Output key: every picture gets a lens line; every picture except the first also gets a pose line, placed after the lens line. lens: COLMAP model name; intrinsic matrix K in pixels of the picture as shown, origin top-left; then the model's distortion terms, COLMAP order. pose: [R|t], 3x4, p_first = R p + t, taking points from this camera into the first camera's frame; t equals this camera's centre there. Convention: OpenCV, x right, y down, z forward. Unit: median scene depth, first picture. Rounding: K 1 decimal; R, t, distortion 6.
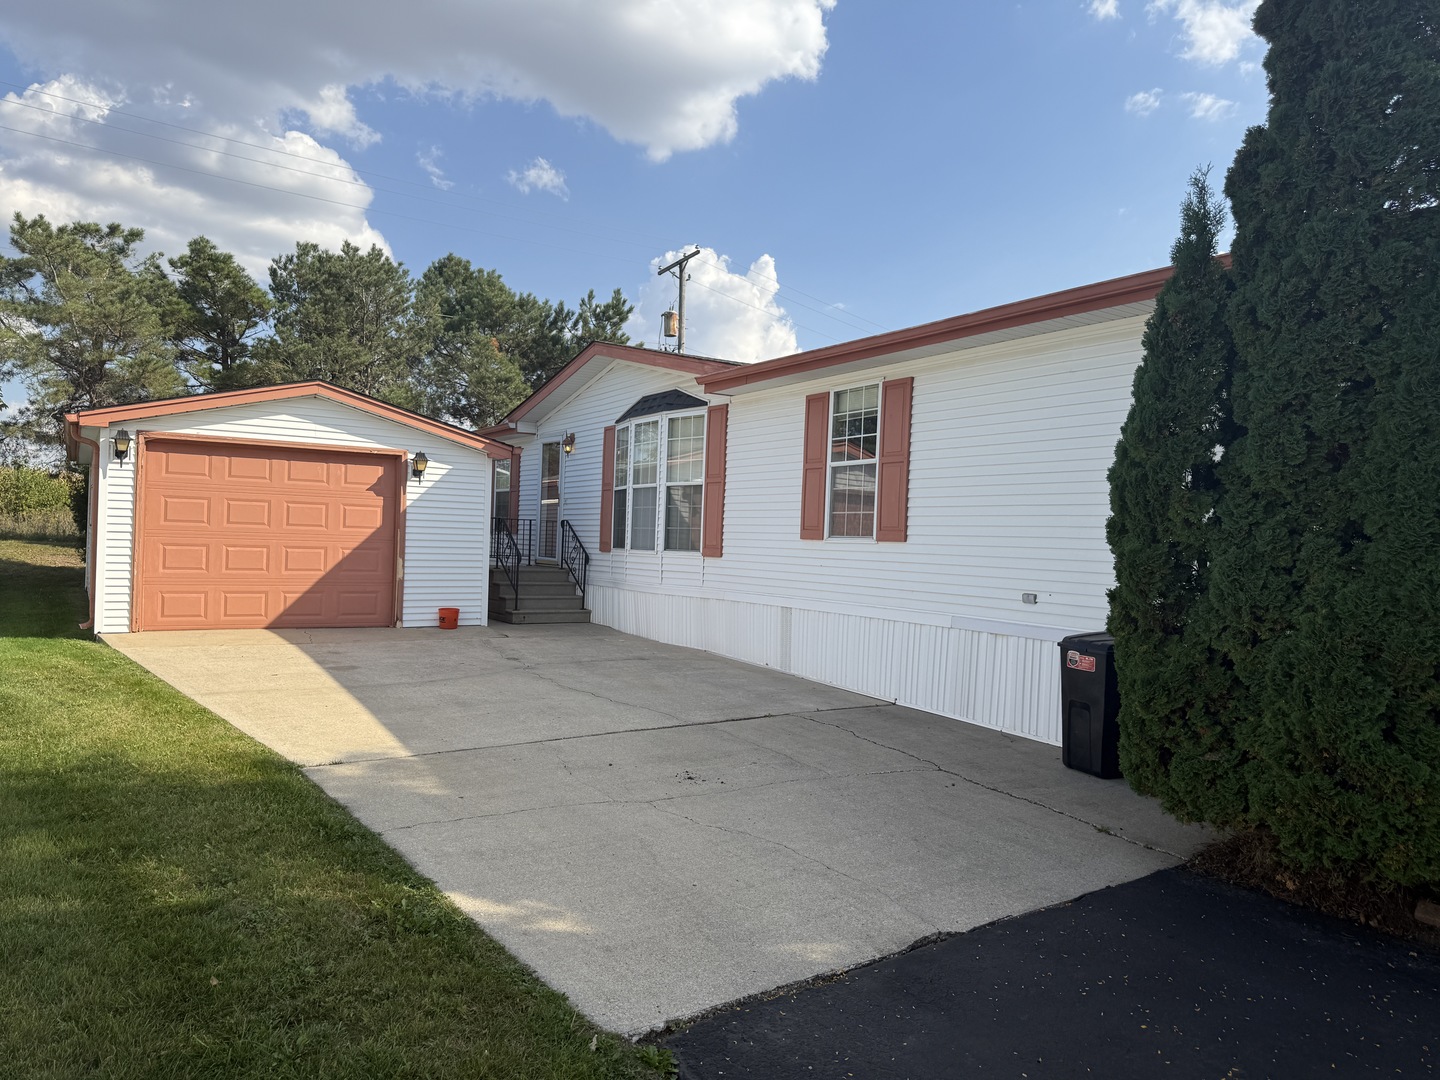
lens RADIAL K [[905.2, 0, 741.1], [0, 905.2, 532.3], [0, 0, 1]] dist [0.082433, -0.107180]
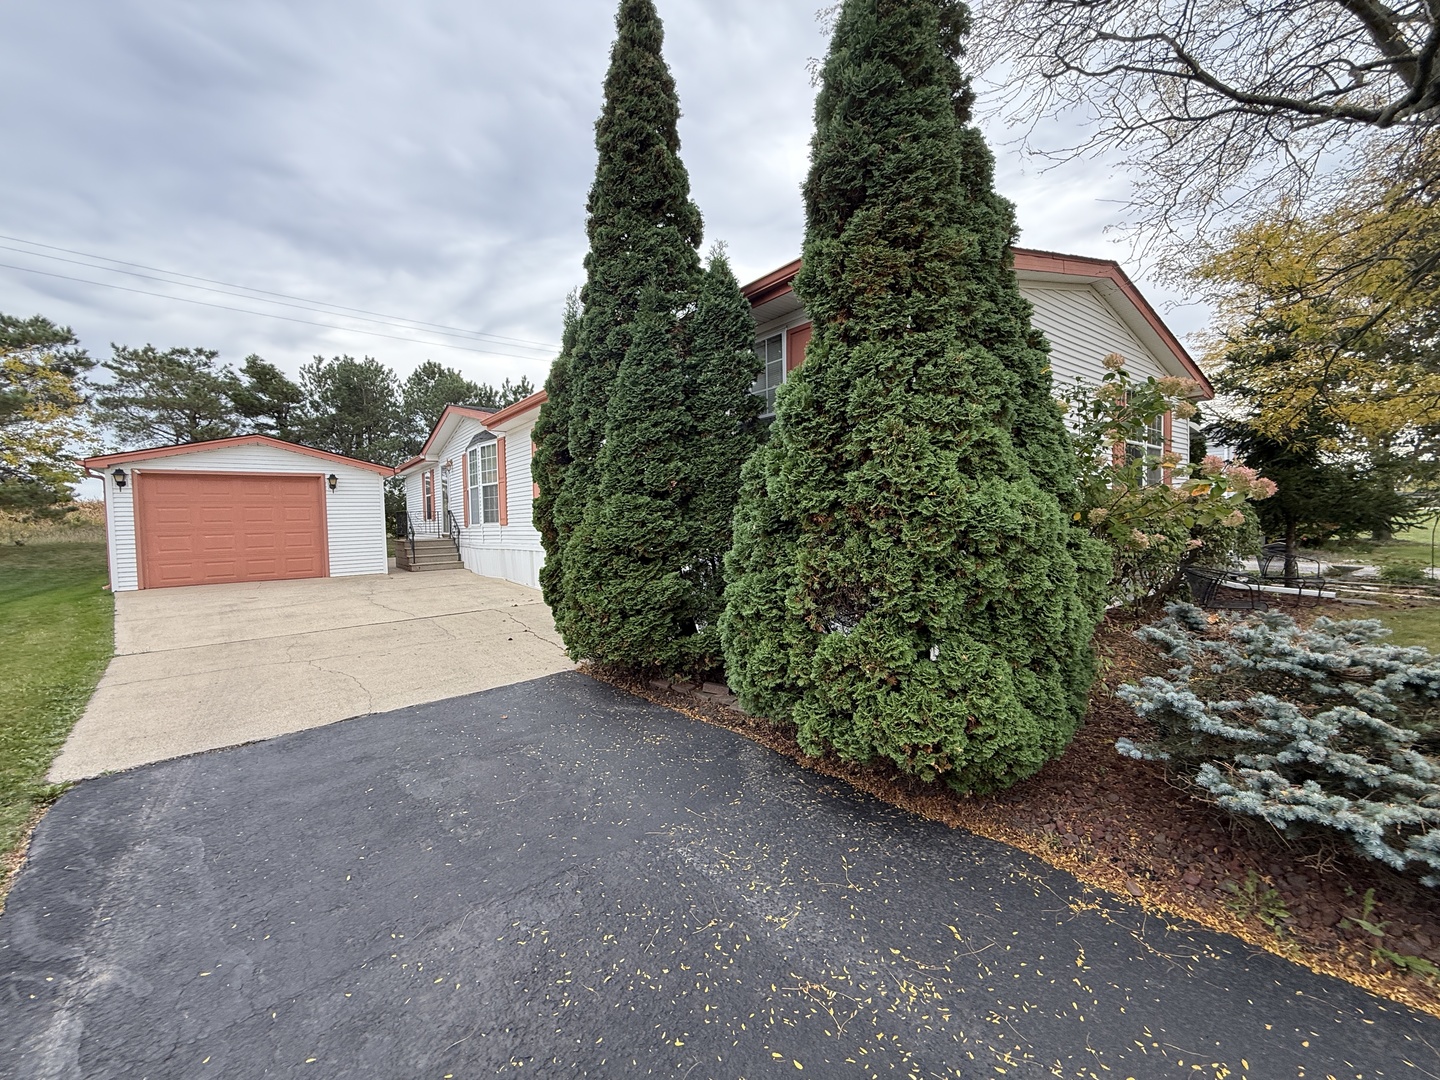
lens RADIAL K [[511.8, 0, 720.0], [0, 511.8, 540.0], [0, 0, 1]] dist [-0.000885, 0.000018]
pose [[0.994827, -0.061786, 0.080639, 0.274508], [0.057898, 0.997085, 0.049687, 0.028362], [-0.083474, -0.044761, 0.995504, -0.013209]]
